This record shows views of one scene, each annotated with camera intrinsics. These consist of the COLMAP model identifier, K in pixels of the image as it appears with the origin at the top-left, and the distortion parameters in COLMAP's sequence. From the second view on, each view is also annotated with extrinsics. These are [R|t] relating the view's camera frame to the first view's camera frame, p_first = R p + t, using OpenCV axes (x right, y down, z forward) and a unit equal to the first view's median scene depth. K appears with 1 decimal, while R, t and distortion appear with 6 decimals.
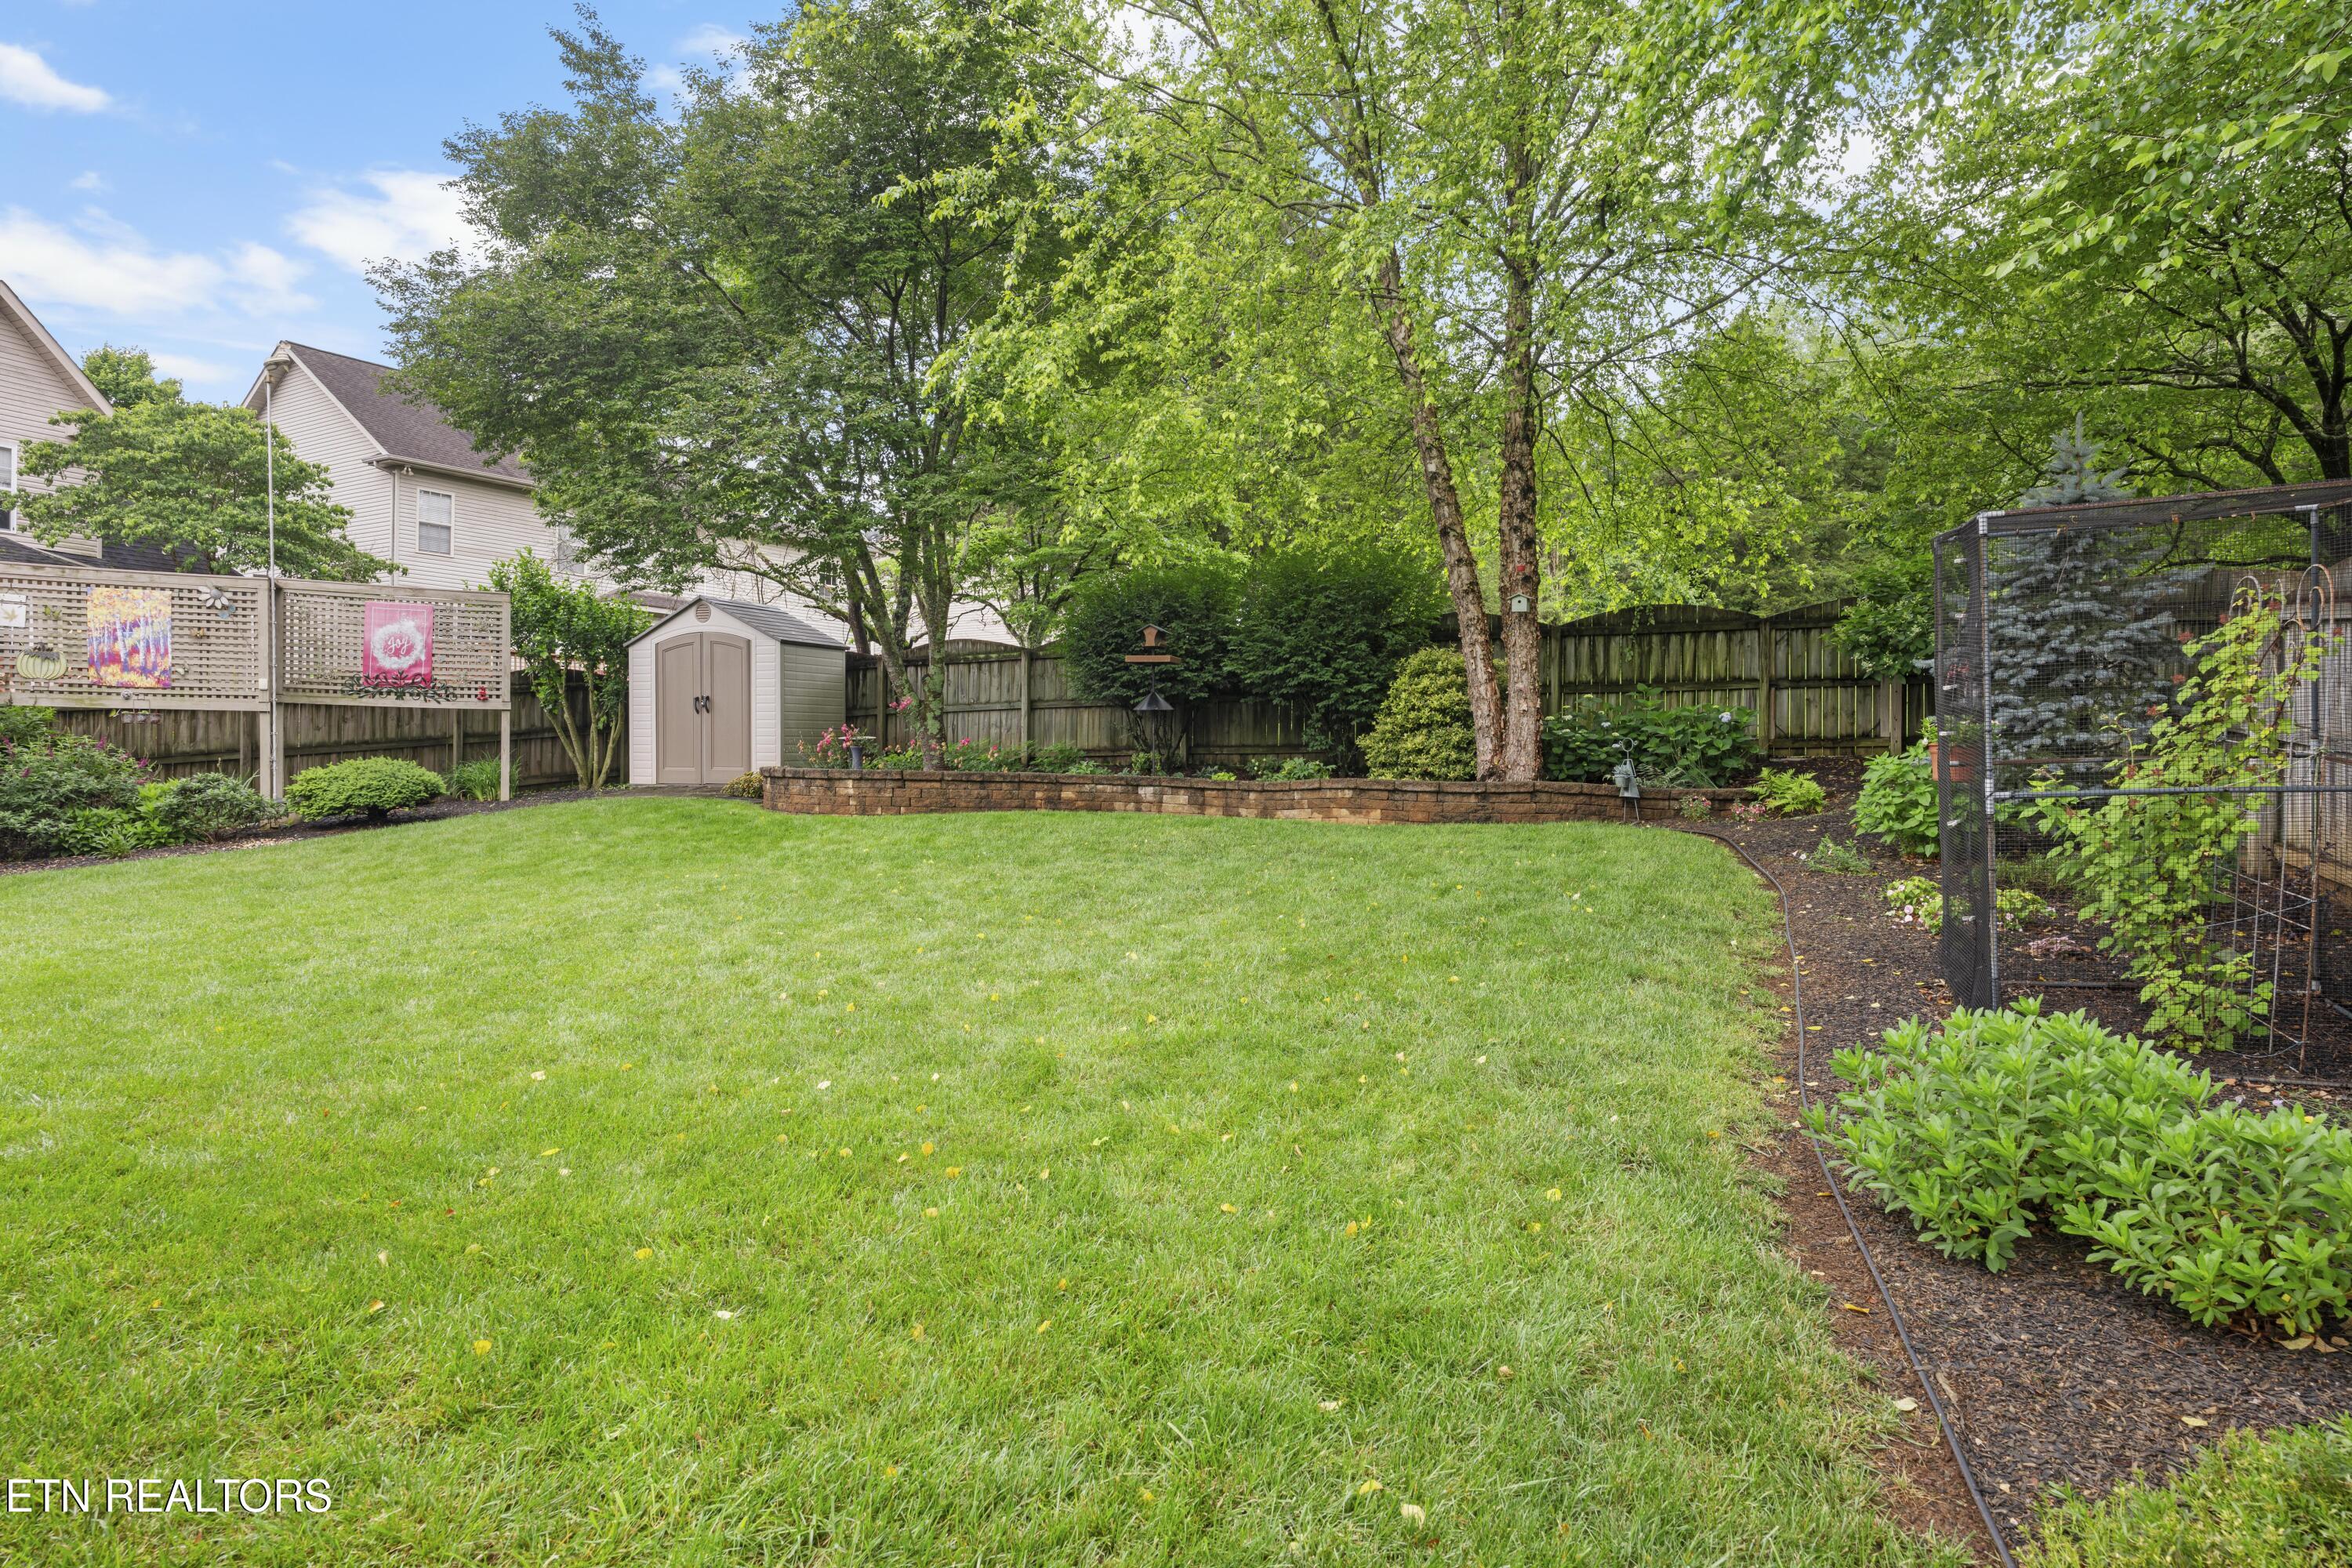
lens RADIAL K [[1336.8, 0, 1176.6], [0, 1336.8, 766.4], [0, 0, 1]] dist [-0.001247, 0.000812]
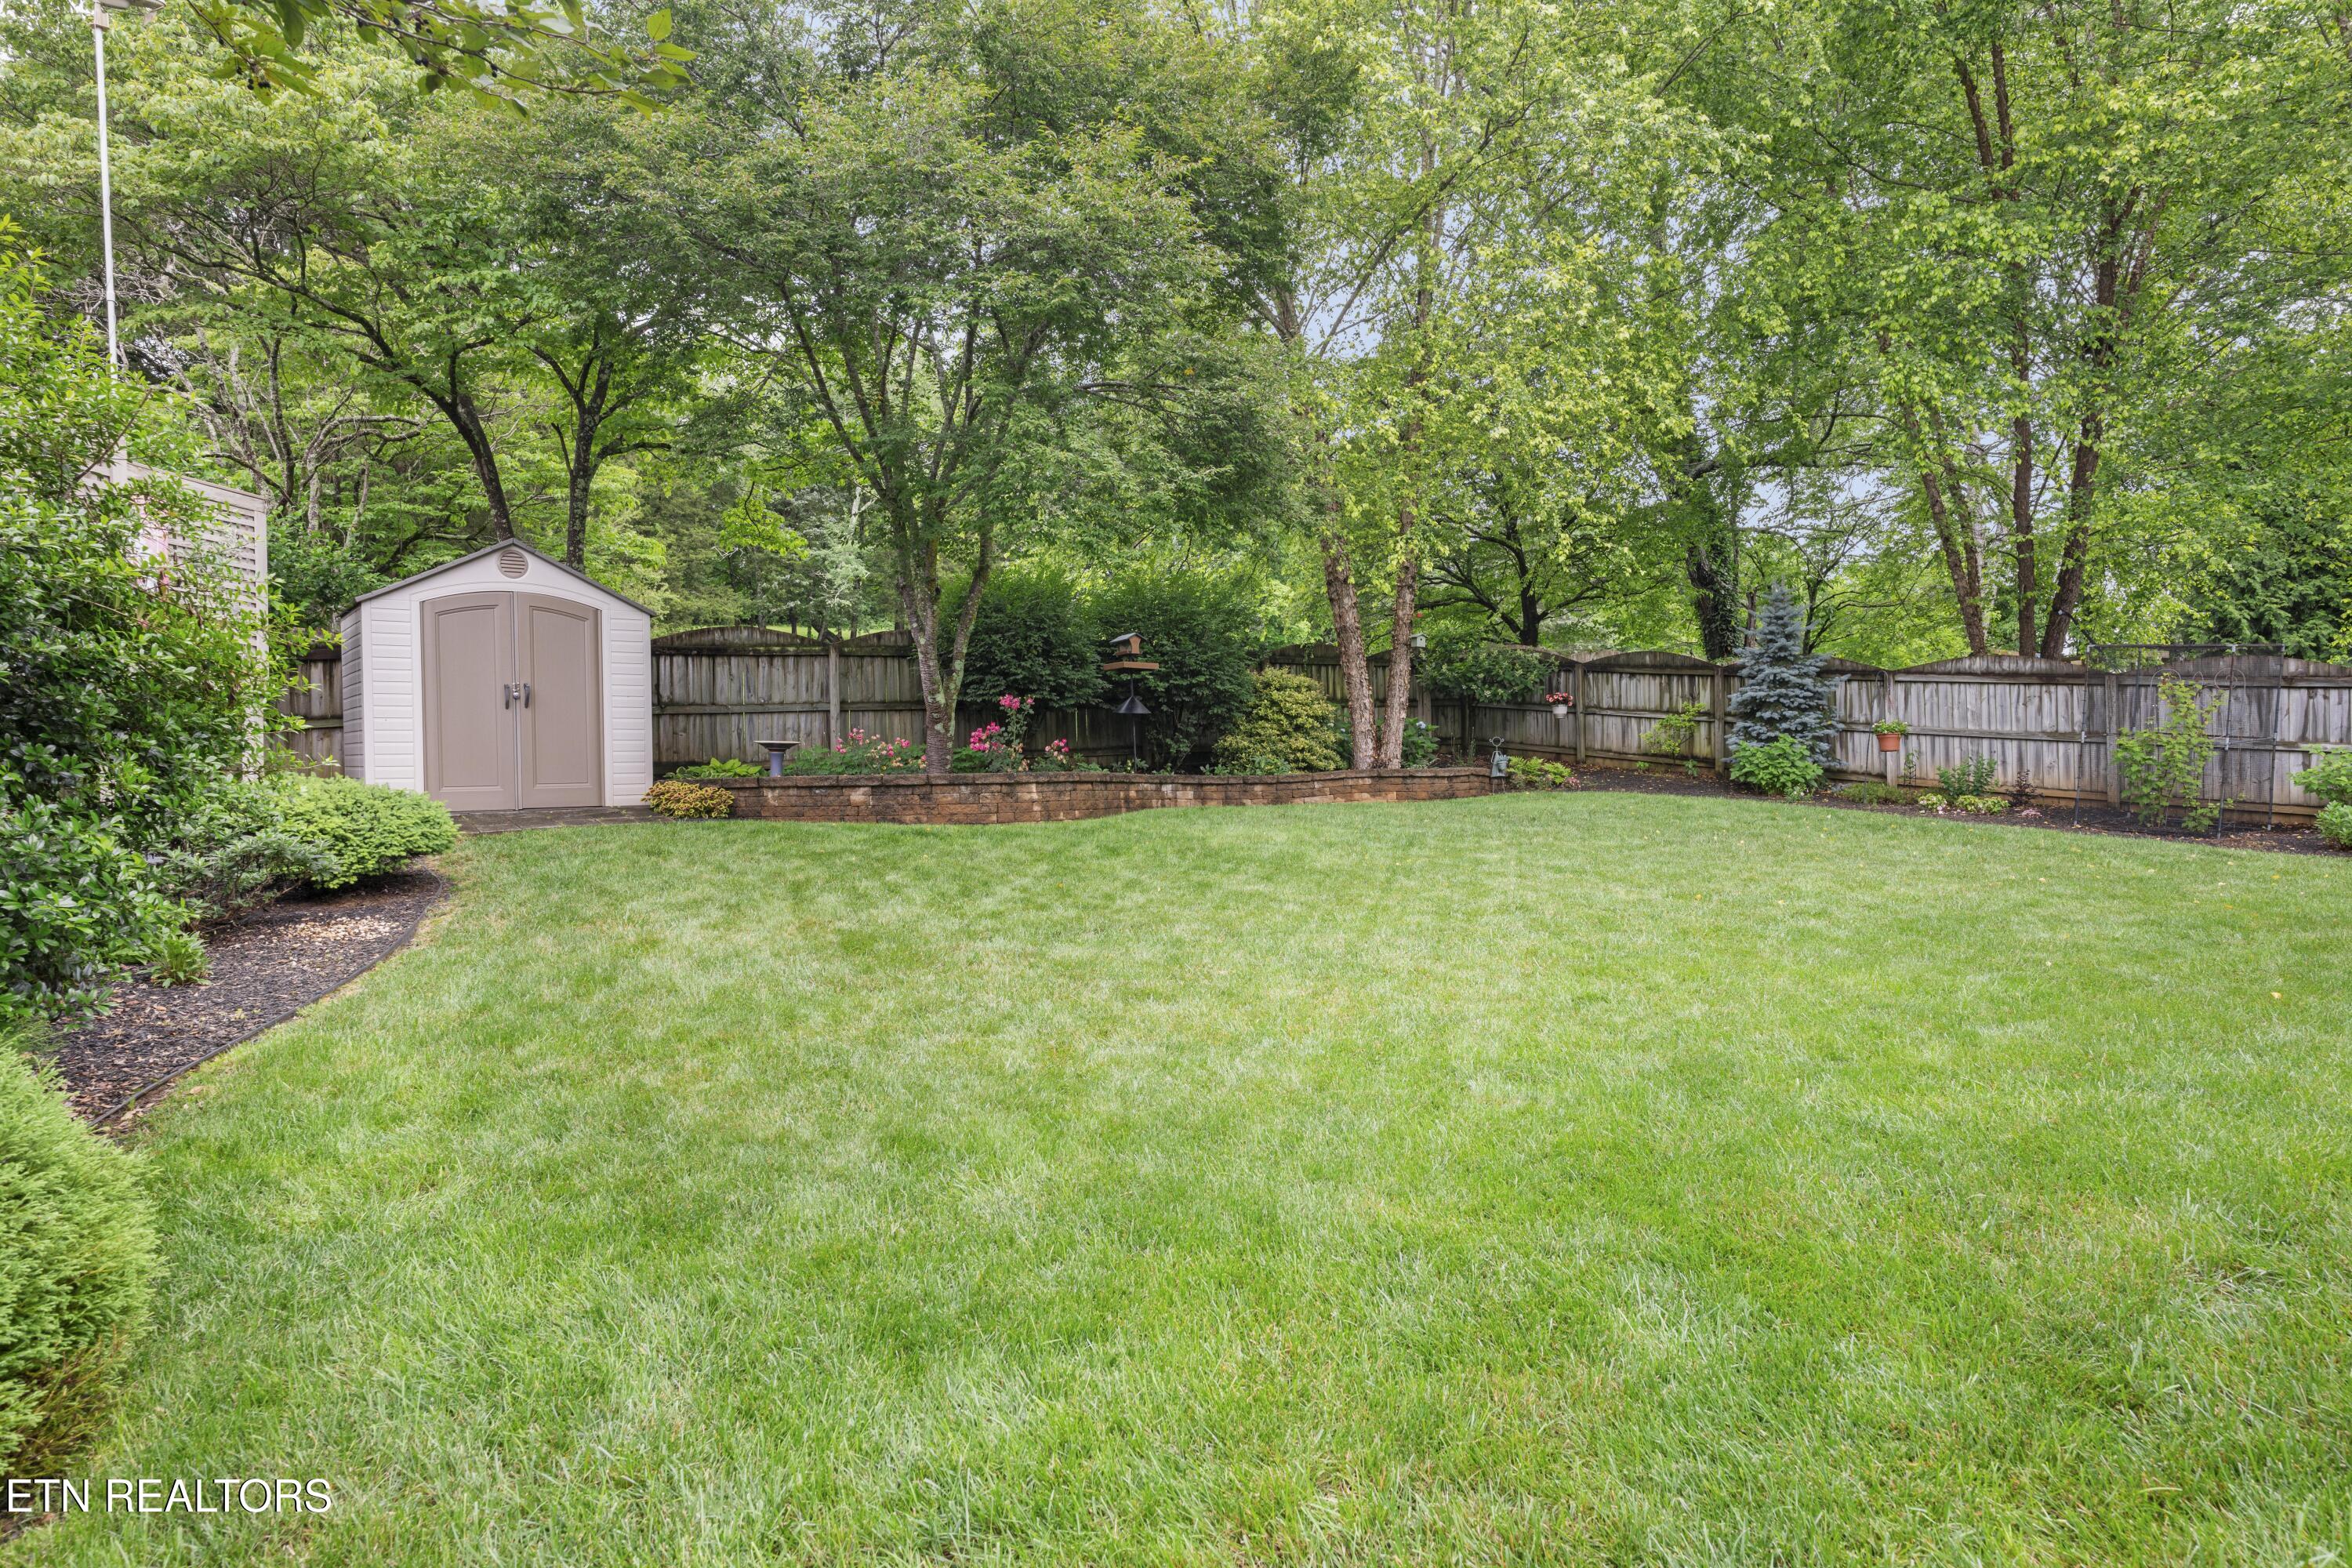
lens RADIAL K [[1336.8, 0, 1176.6], [0, 1336.8, 766.4], [0, 0, 1]] dist [-0.001247, 0.000812]
pose [[0.543083, -0.014982, 0.839545, -0.943714], [0.029678, 0.999559, -0.001360, 0.002450], [-0.839154, 0.025655, 0.543288, 0.414838]]
